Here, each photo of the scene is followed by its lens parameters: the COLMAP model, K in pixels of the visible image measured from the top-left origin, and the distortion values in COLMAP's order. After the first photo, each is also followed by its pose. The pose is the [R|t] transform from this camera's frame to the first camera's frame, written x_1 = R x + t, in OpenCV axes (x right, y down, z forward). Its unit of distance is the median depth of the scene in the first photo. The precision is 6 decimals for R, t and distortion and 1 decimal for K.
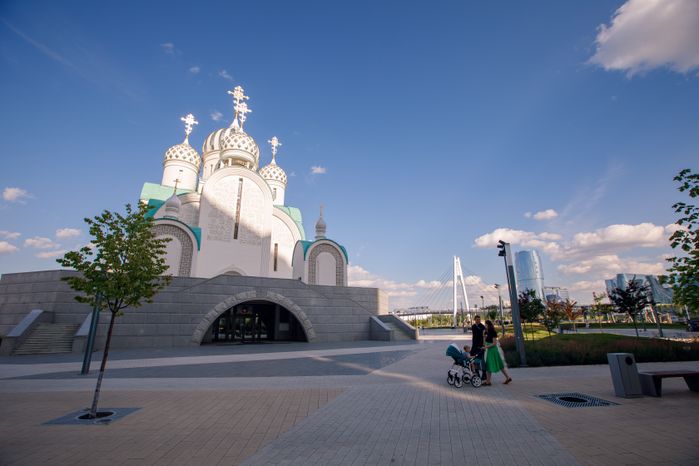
lens RADIAL K [[329.7, 0, 349.5], [0, 329.7, 233.0], [0, 0, 1]] dist [-0.029009, 0.000762]
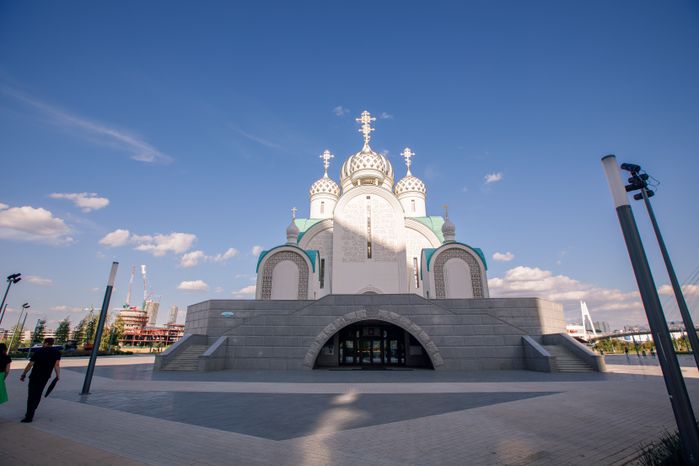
lens RADIAL K [[329.7, 0, 349.5], [0, 329.7, 233.0], [0, 0, 1]] dist [-0.029009, 0.000762]
pose [[0.842827, -0.168376, -0.511167, 0.133402], [0.136505, 0.985621, -0.099586, 0.040574], [0.520585, 0.014157, 0.853693, 0.155782]]
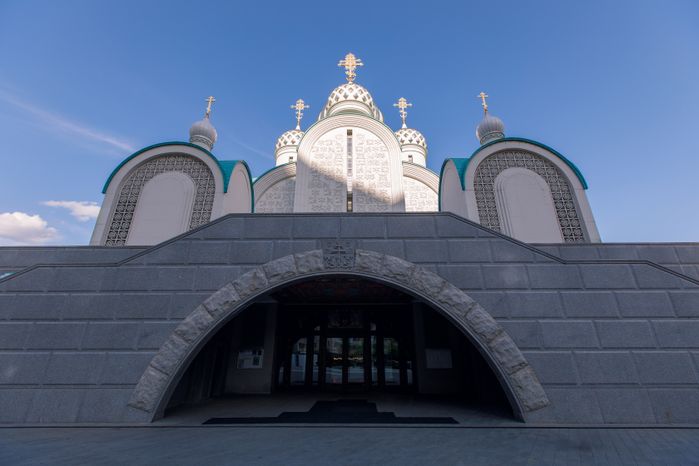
lens RADIAL K [[305.4, 0, 349.5], [0, 305.4, 233.0], [0, 0, 1]] dist [0.003033, 0.000356]
pose [[0.859341, -0.180933, -0.478327, -0.080445], [0.130804, 0.981974, -0.136447, 0.157573], [0.494392, 0.054687, 0.867517, 0.563581]]
